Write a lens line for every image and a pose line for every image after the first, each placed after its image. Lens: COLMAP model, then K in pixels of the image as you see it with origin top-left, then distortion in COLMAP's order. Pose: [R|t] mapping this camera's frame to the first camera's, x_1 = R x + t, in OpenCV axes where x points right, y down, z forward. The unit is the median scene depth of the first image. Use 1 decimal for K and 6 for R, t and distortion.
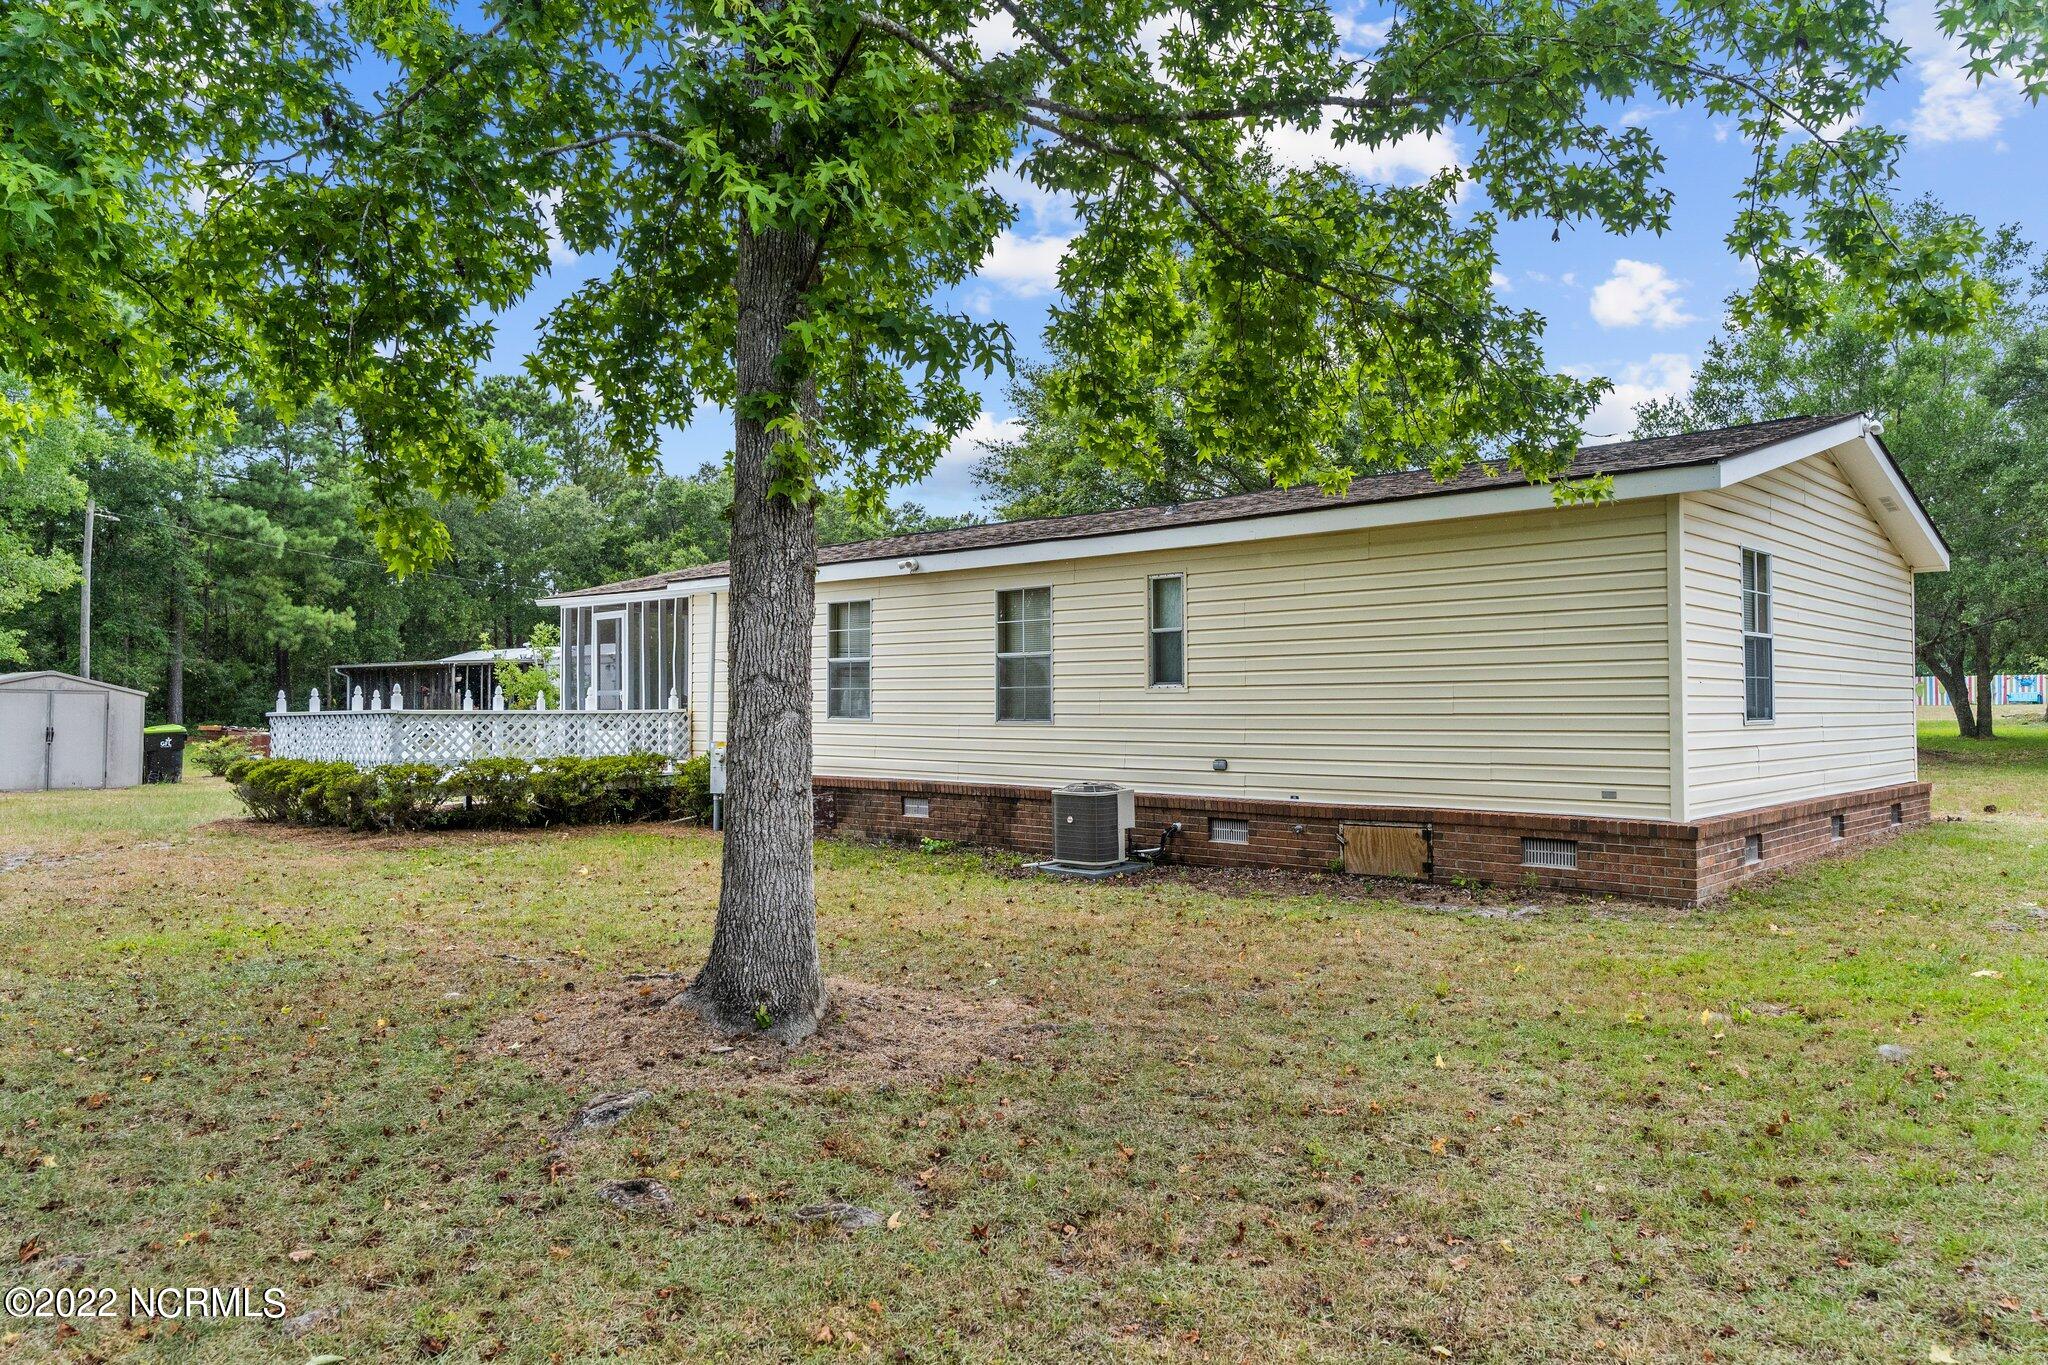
lens RADIAL K [[1375.1, 0, 1024.0], [0, 1375.1, 682.5], [0, 0, 1]] dist [-0.000915, -0.000105]
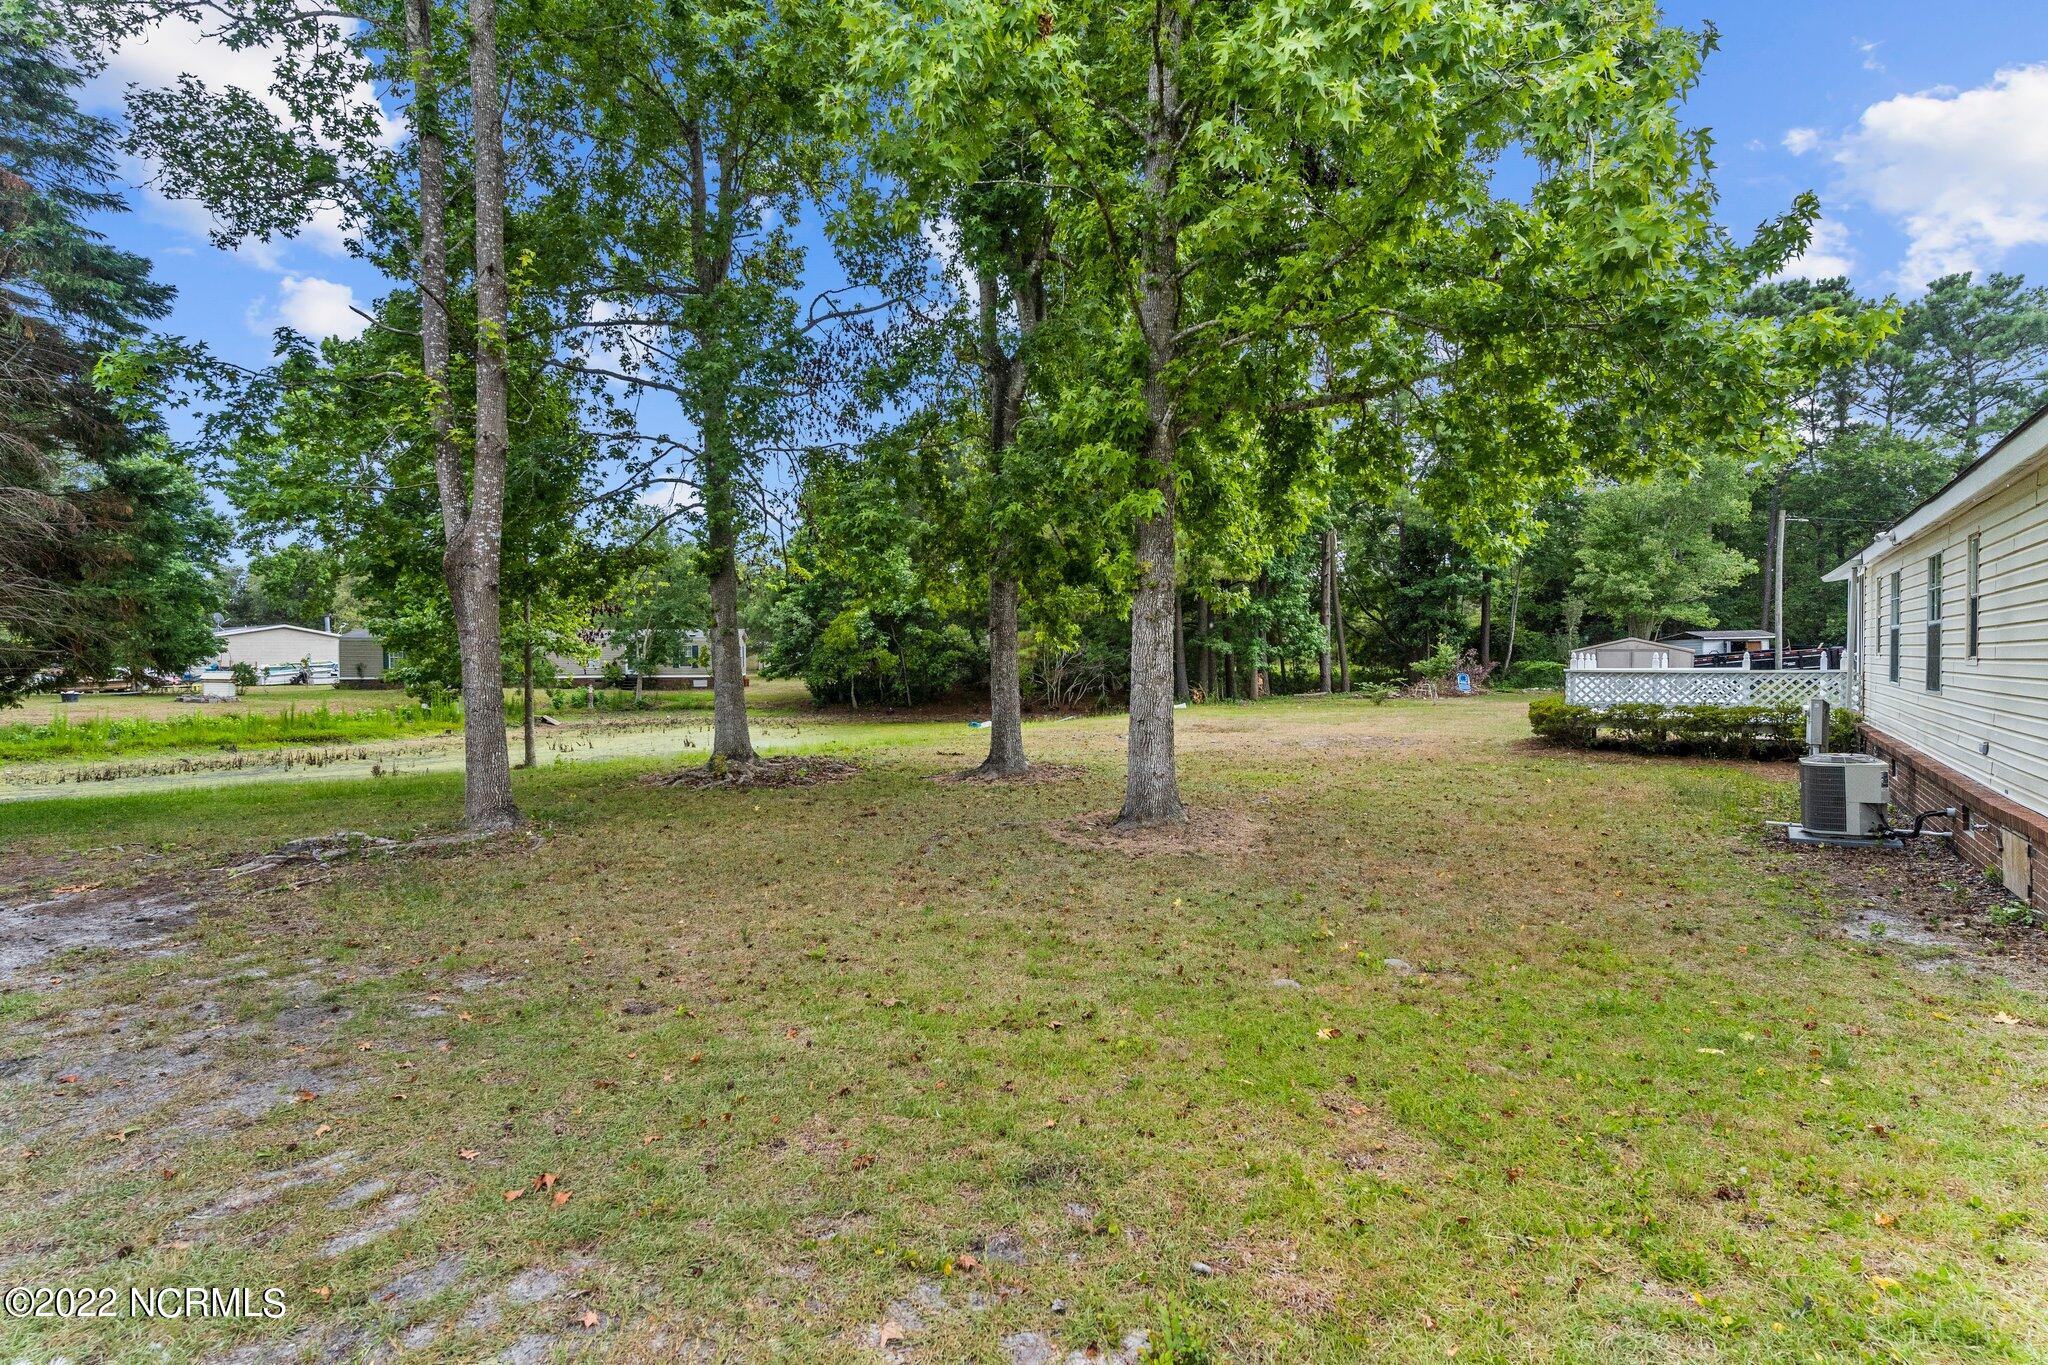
lens RADIAL K [[981.6, 0, 1024.0], [0, 981.6, 682.5], [0, 0, 1]] dist [0.000180, 0.000048]
pose [[0.132776, 0.033399, -0.990583, 0.595607], [0.009720, 0.999340, 0.034998, -0.008492], [0.991098, -0.014276, 0.132364, 0.260666]]
